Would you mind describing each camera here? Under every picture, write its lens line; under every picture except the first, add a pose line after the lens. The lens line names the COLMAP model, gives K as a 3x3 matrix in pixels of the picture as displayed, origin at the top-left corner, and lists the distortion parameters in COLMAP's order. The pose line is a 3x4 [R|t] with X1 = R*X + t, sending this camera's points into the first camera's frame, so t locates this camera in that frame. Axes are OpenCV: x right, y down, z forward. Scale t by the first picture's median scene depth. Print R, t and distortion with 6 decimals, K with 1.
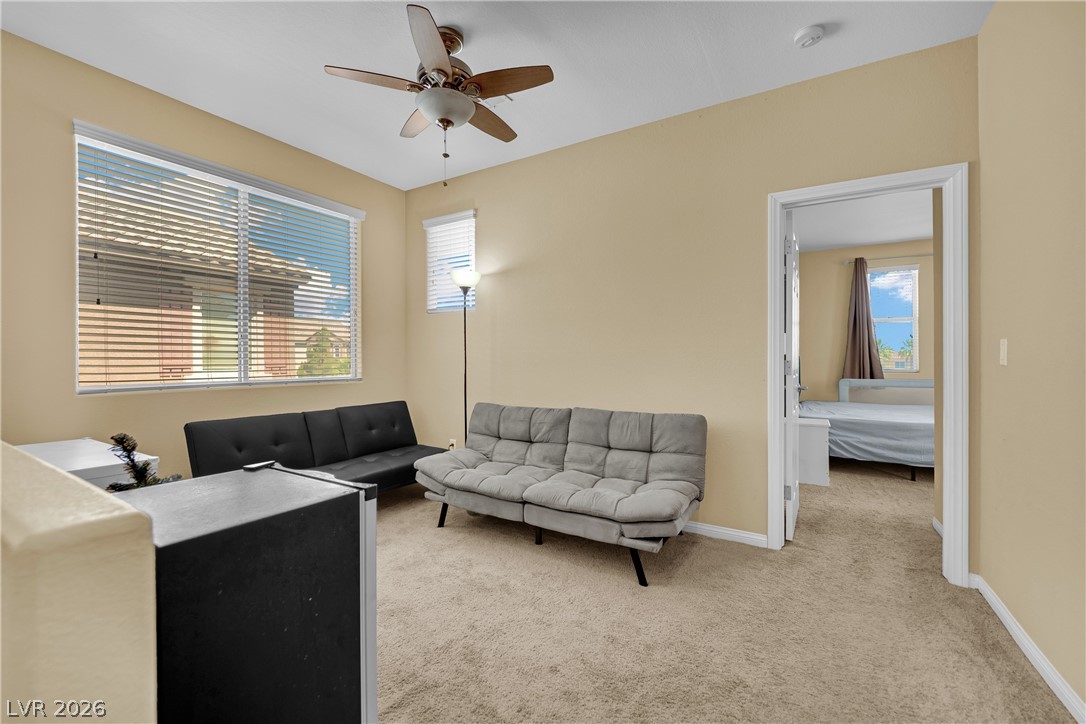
lens RADIAL K [[447.7, 0, 535.2], [0, 447.7, 358.3], [0, 0, 1]] dist [-0.009790, -0.000053]
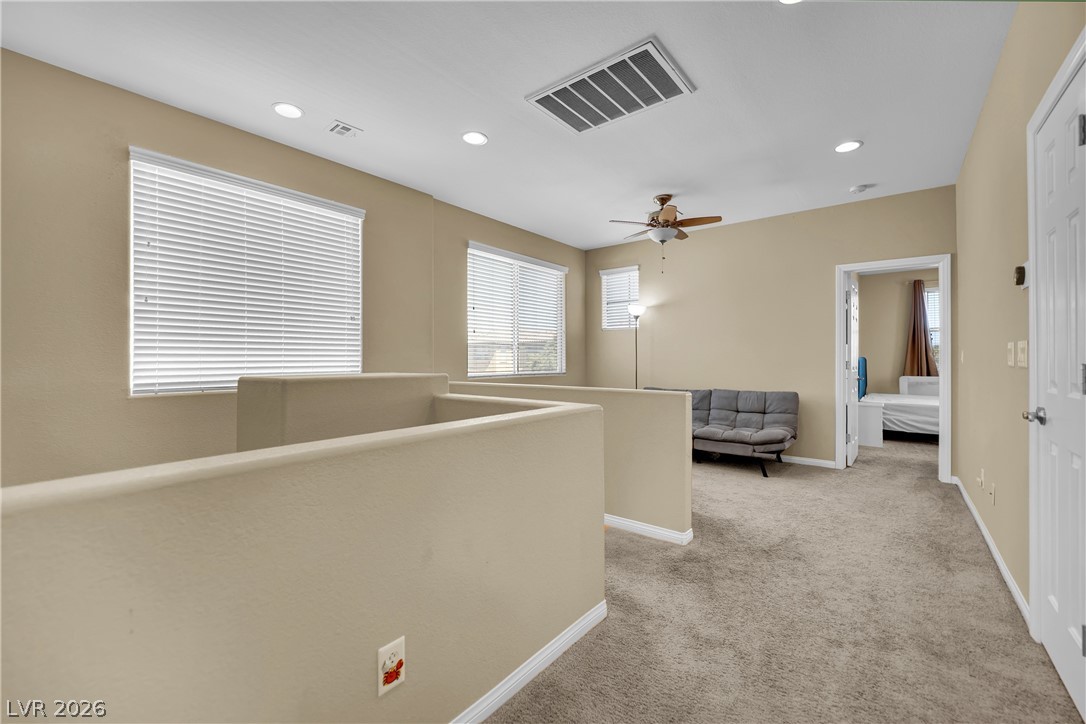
lens RADIAL K [[450.9, 0, 543.0], [0, 450.9, 362.0], [0, 0, 1]] dist [-0.003111, -0.000190]
pose [[0.993955, -0.000412, -0.109788, -0.392970], [0.000727, 0.999996, 0.002832, 0.003016], [0.109786, -0.002895, 0.993951, -0.814699]]
